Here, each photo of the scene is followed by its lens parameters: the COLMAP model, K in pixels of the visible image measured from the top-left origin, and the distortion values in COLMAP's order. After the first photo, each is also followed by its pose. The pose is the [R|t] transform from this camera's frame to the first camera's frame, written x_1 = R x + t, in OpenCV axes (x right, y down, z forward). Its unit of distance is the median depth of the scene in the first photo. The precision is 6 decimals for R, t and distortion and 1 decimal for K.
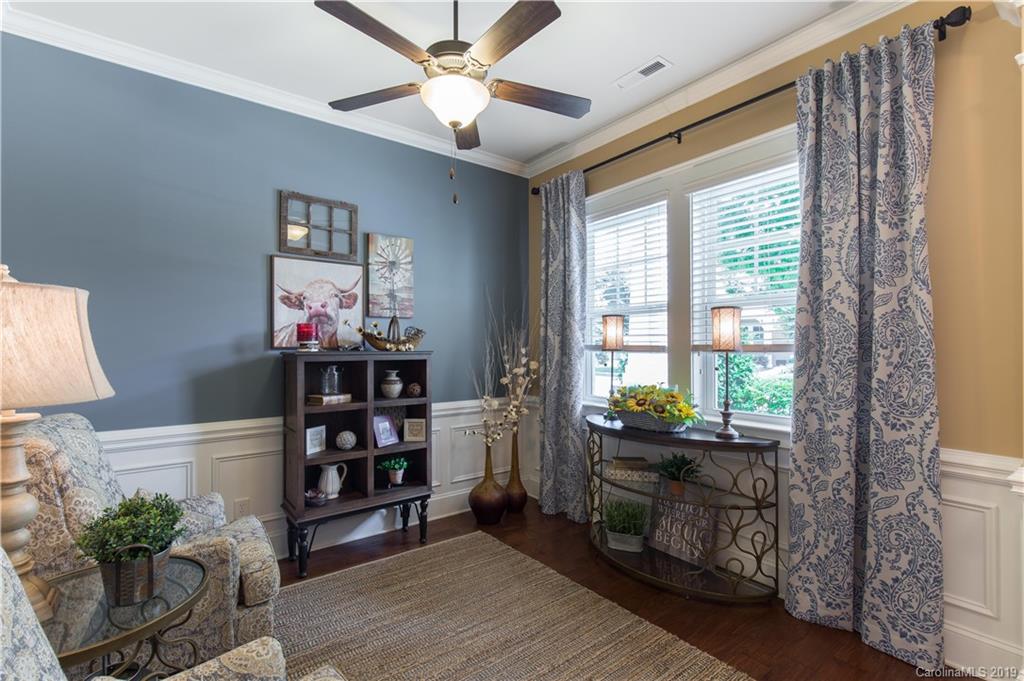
lens RADIAL K [[467.9, 0, 497.0], [0, 467.9, 340.8], [0, 0, 1]] dist [0.000688, -0.000118]
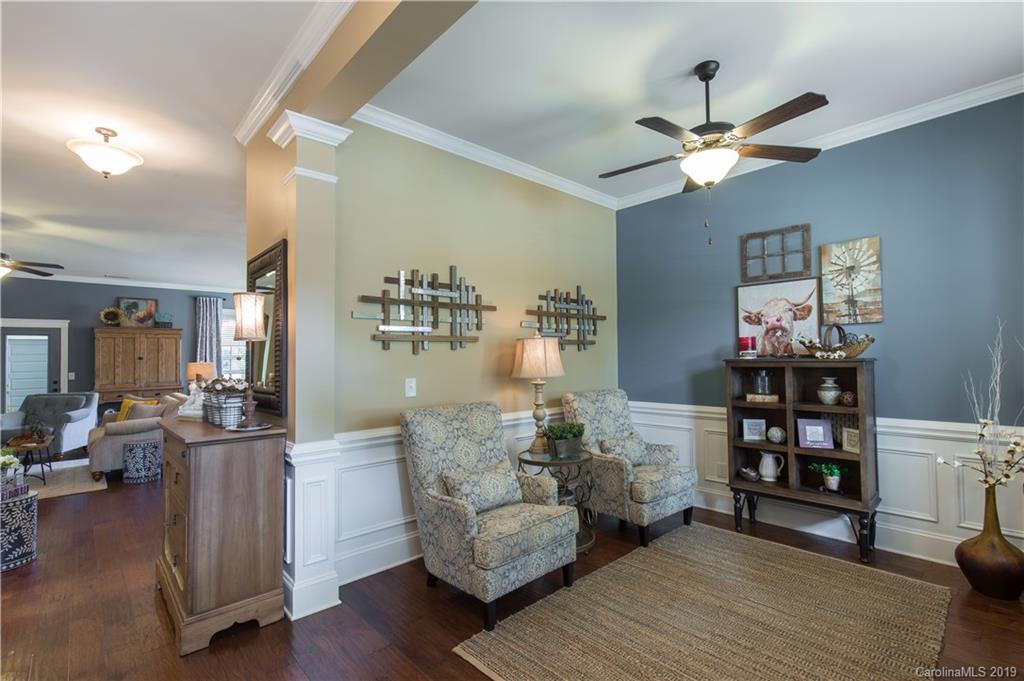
lens RADIAL K [[467.9, 0, 511.2], [0, 467.9, 337.0], [0, 0, 1]] dist [0.000688, -0.000118]
pose [[0.094439, -0.042912, -0.994605, 0.733490], [0.027113, 0.998811, -0.040519, -0.002355], [0.995161, -0.023141, 0.095490, 0.215326]]
